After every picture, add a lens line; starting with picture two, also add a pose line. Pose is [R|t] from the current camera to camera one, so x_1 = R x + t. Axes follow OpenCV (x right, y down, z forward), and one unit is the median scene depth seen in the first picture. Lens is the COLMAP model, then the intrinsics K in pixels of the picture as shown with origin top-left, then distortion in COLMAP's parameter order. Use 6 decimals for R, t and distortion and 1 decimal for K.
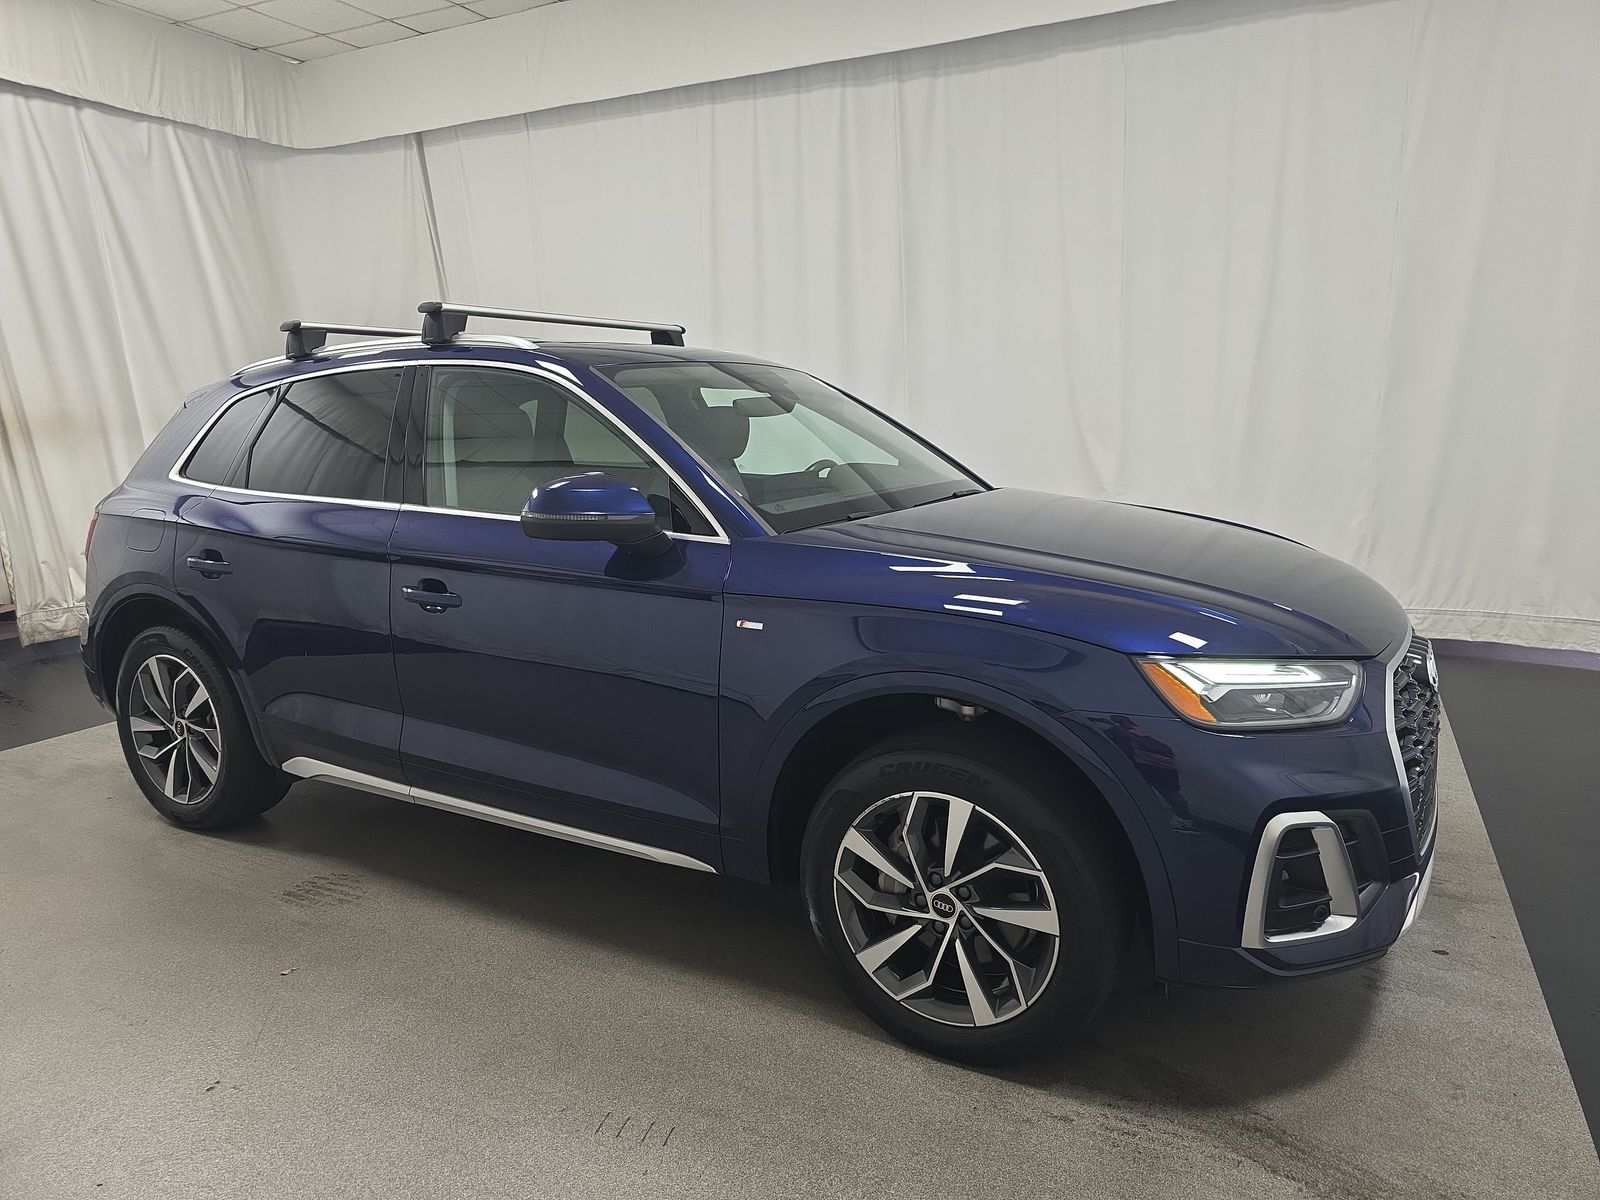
lens RADIAL K [[1069.3, 0, 808.1], [0, 1069.3, 600.8], [0, 0, 1]] dist [0.009909, -0.000938]
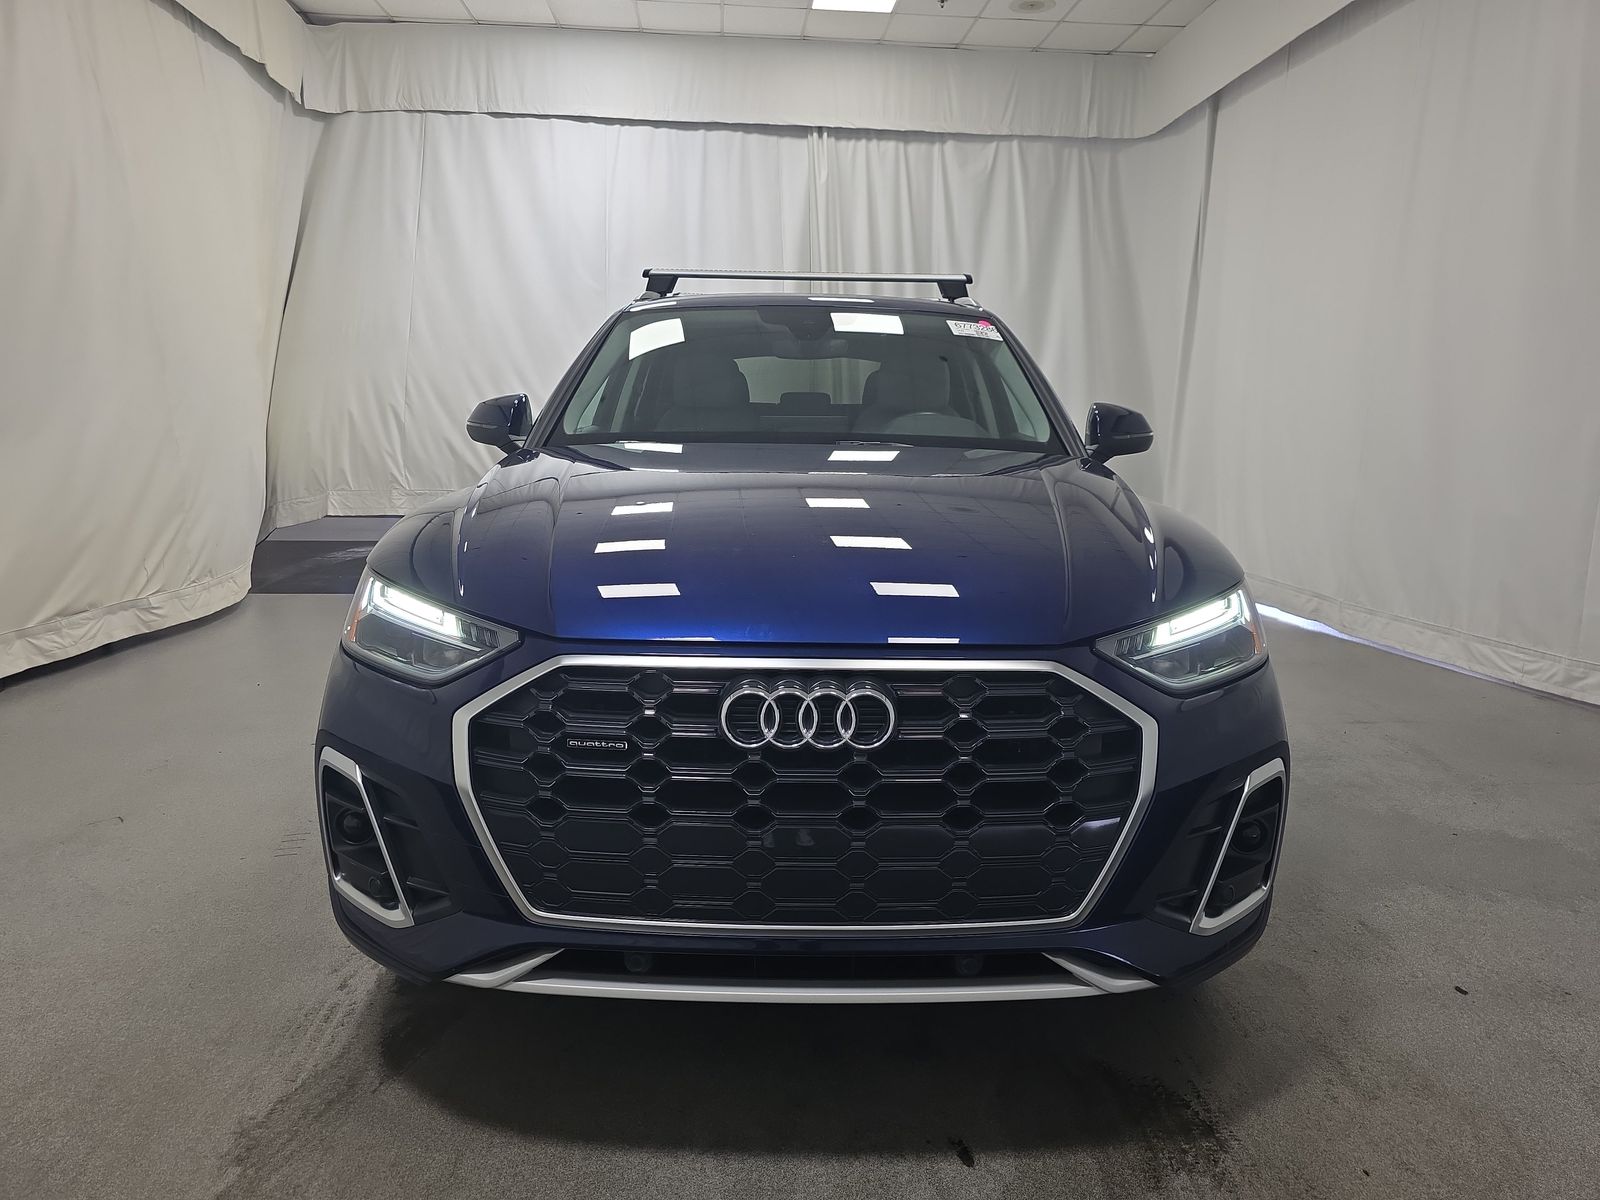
lens RADIAL K [[1069.3, 0, 805.6], [0, 1069.3, 597.0], [0, 0, 1]] dist [0.009909, -0.000938]
pose [[0.511533, 0.174676, -0.841322, 0.420113], [-0.171260, 0.980201, 0.099382, -0.028275], [0.842024, 0.093248, 0.531320, 0.249028]]
